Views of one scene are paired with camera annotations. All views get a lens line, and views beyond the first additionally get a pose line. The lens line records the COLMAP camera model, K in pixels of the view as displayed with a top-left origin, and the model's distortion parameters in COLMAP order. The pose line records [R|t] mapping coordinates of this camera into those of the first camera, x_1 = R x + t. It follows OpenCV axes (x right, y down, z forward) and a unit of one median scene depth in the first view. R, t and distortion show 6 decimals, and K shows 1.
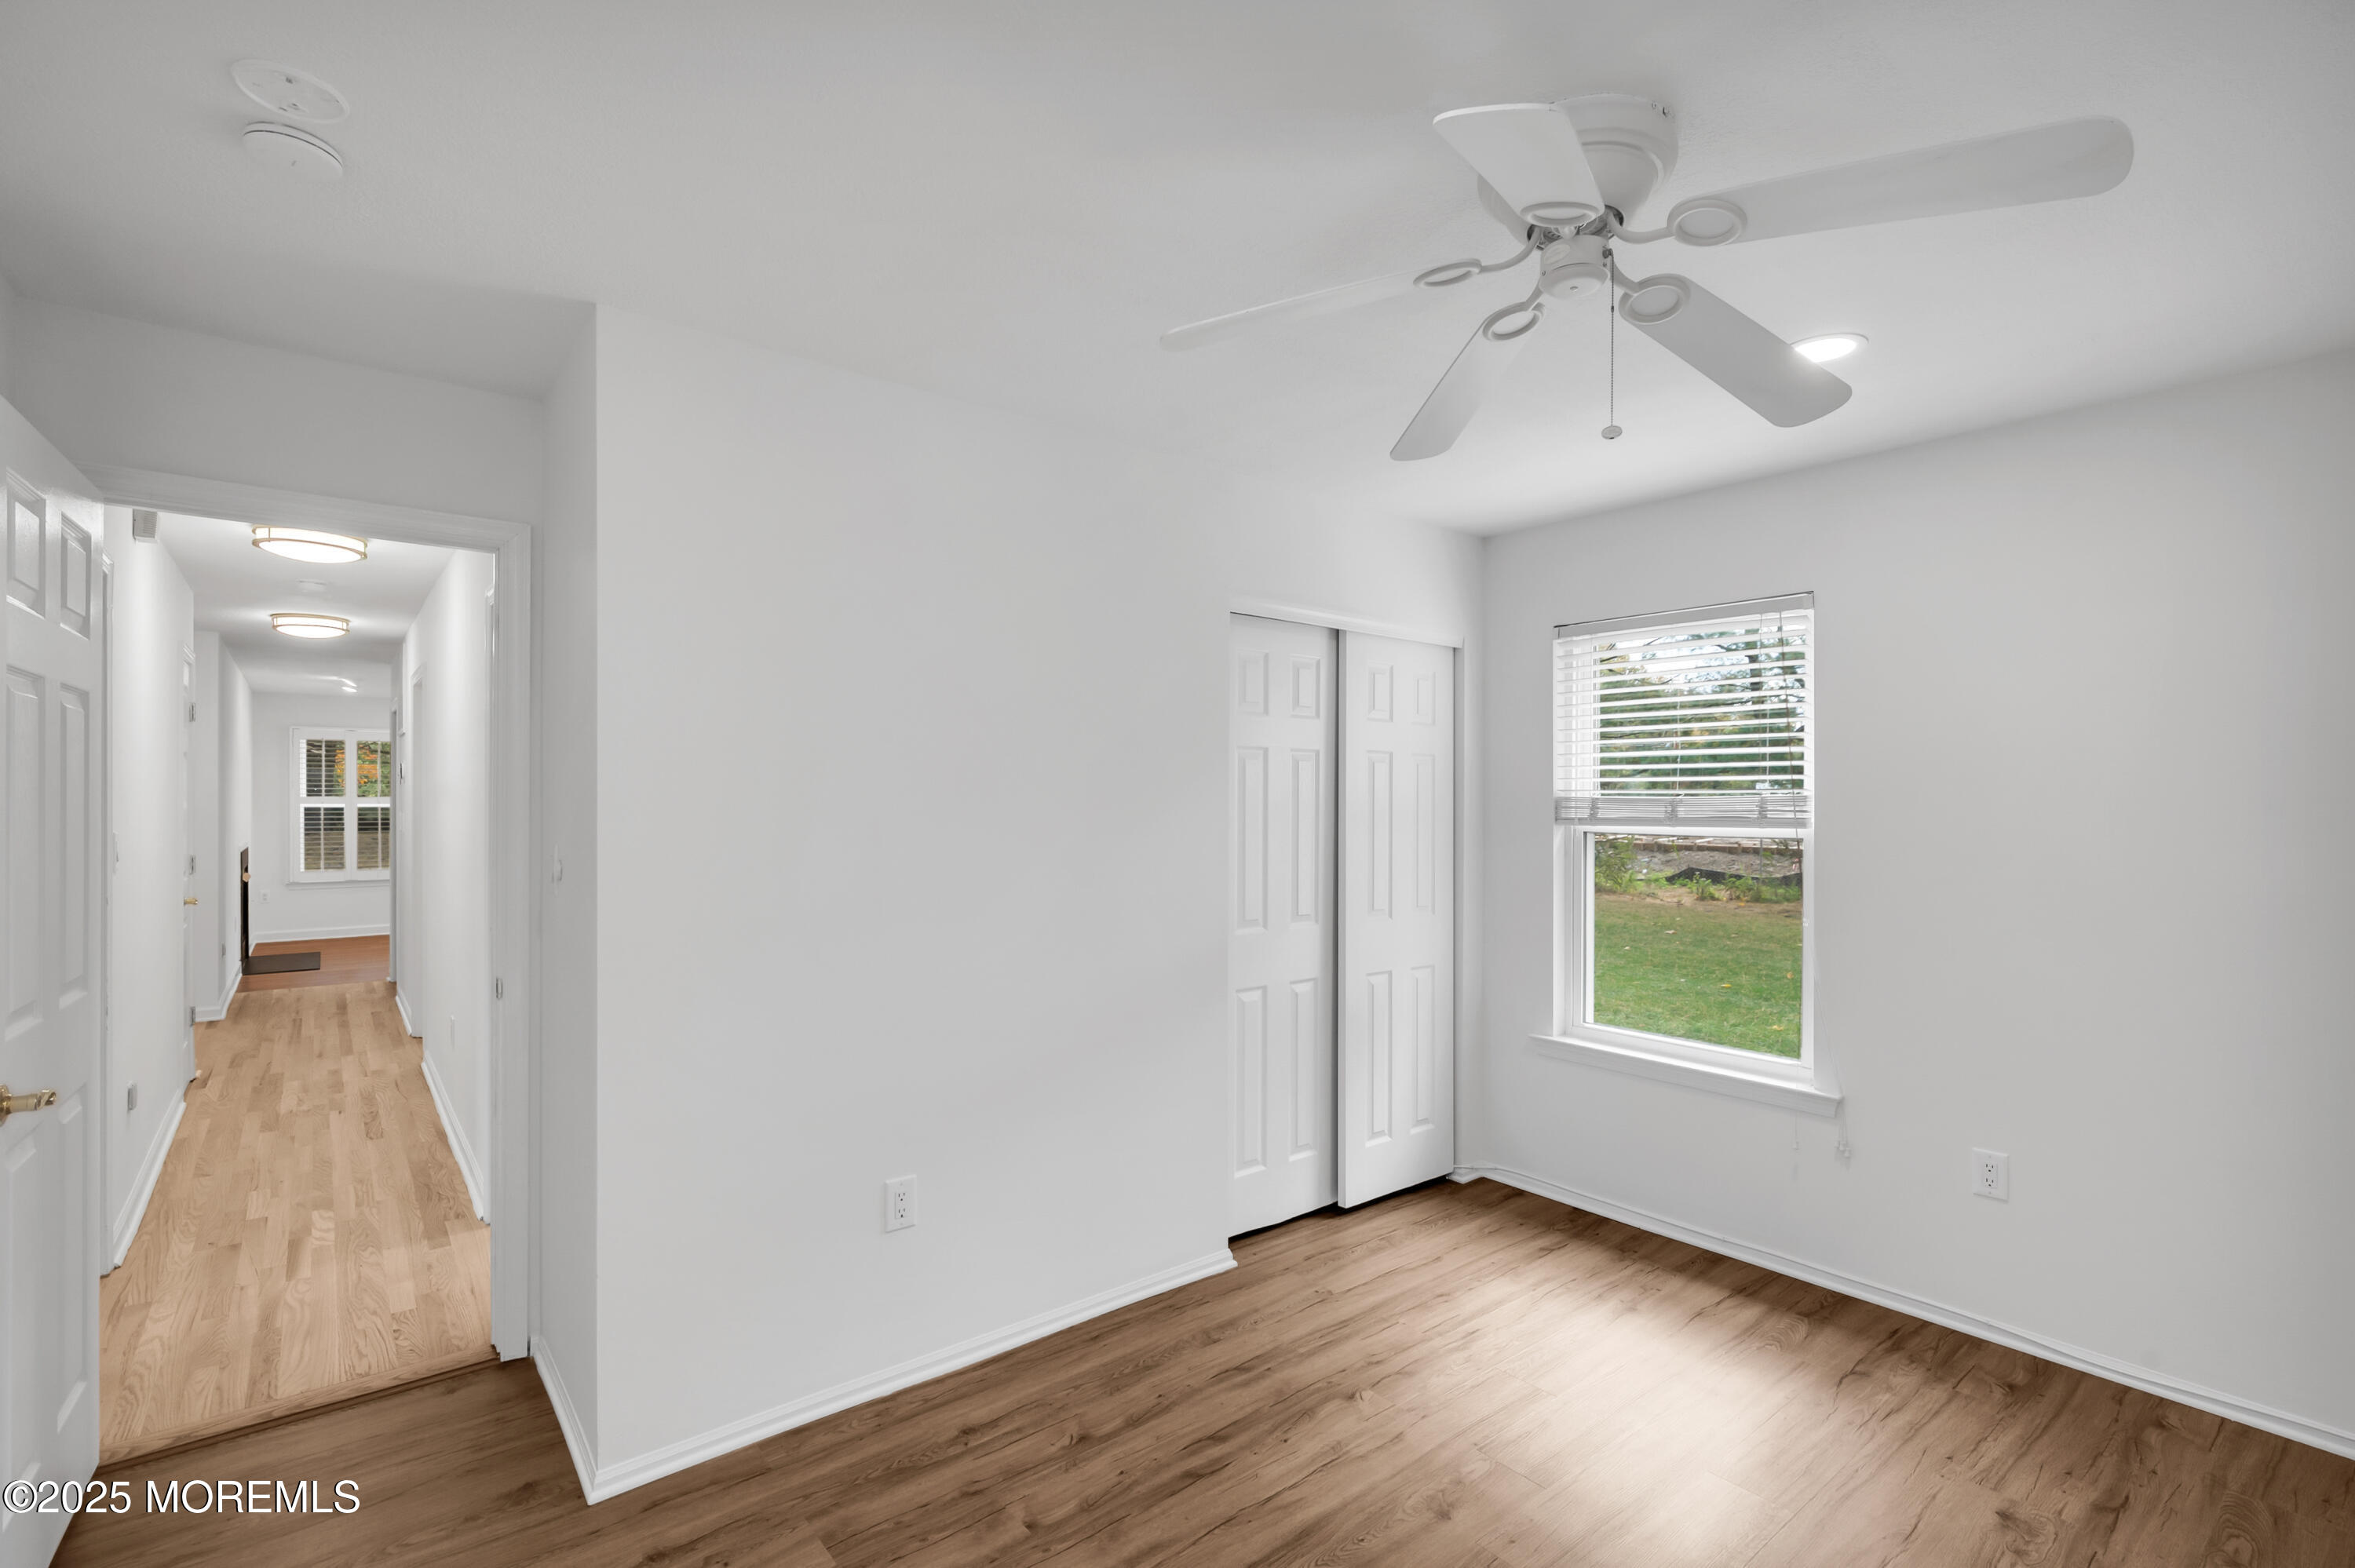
lens RADIAL K [[1107.6, 0, 1176.8], [0, 1107.6, 801.9], [0, 0, 1]] dist [0.001515, -0.000009]
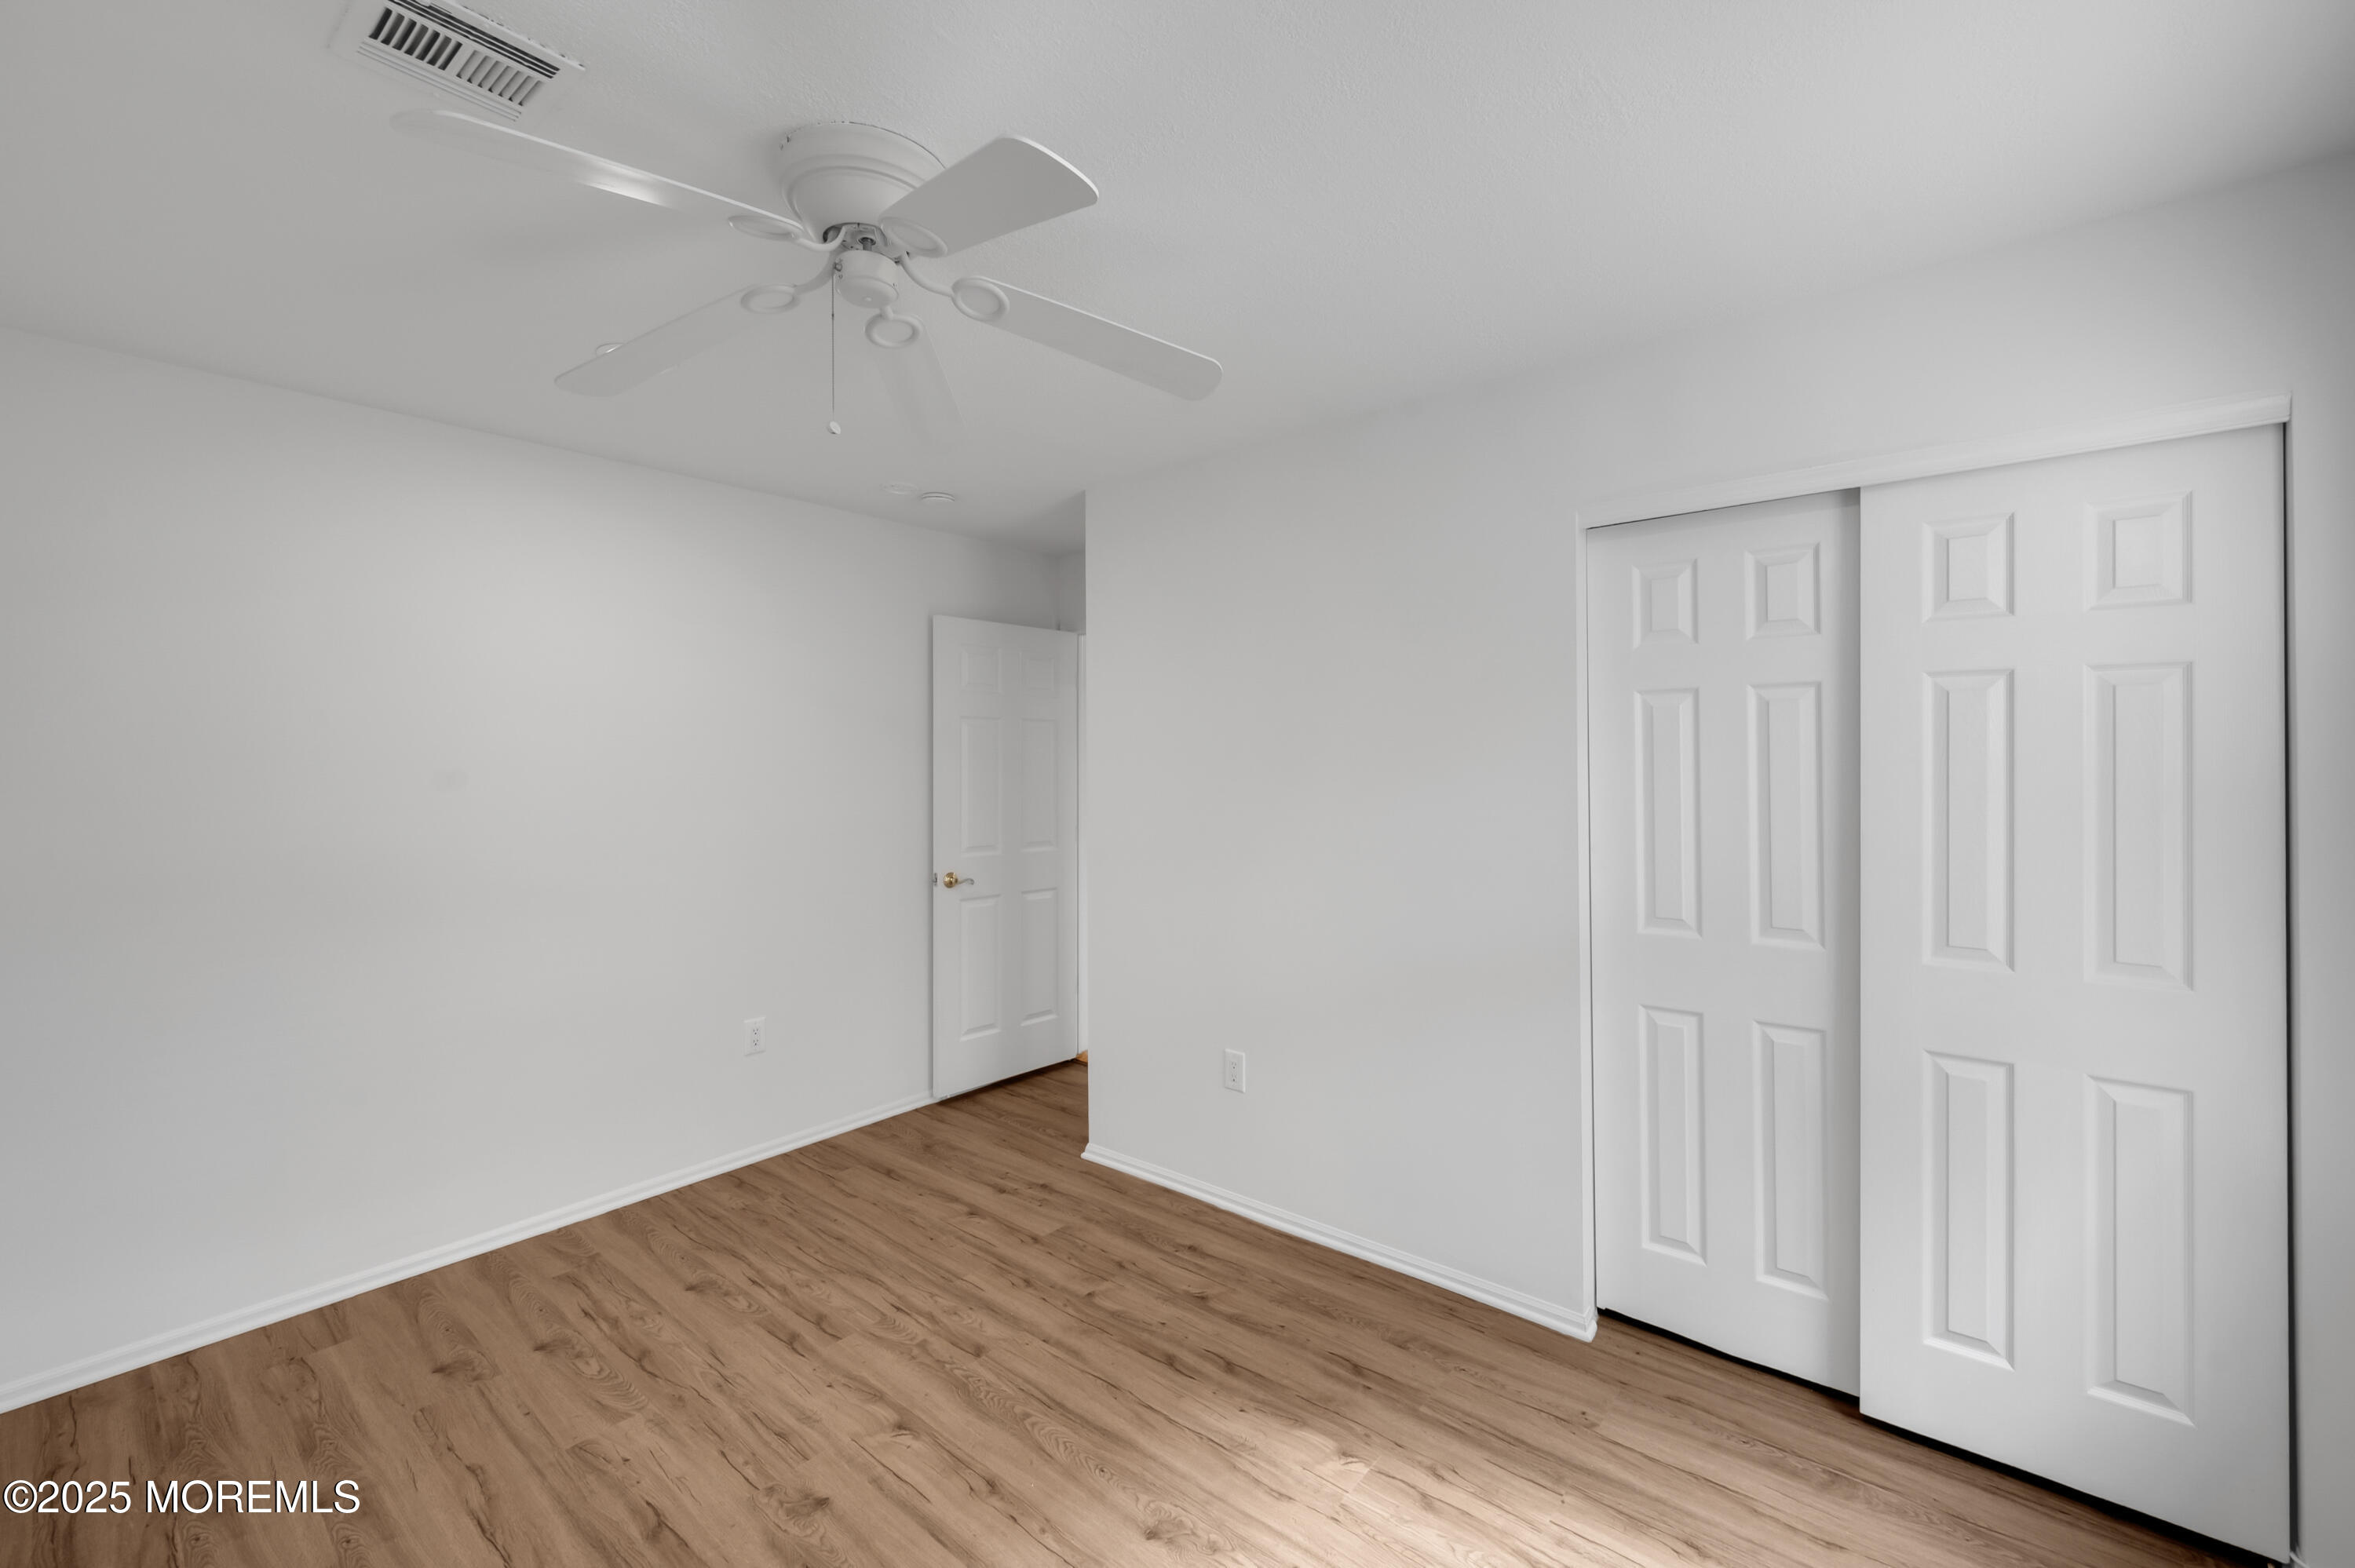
lens RADIAL K [[968.2, 0, 1181.0], [0, 968.2, 764.5], [0, 0, 1]] dist [-0.004742, 0.002107]
pose [[0.170809, -0.006349, -0.985284, 0.840168], [0.004703, 0.999973, -0.005628, 0.005067], [0.985293, -0.003672, 0.170835, 0.715659]]
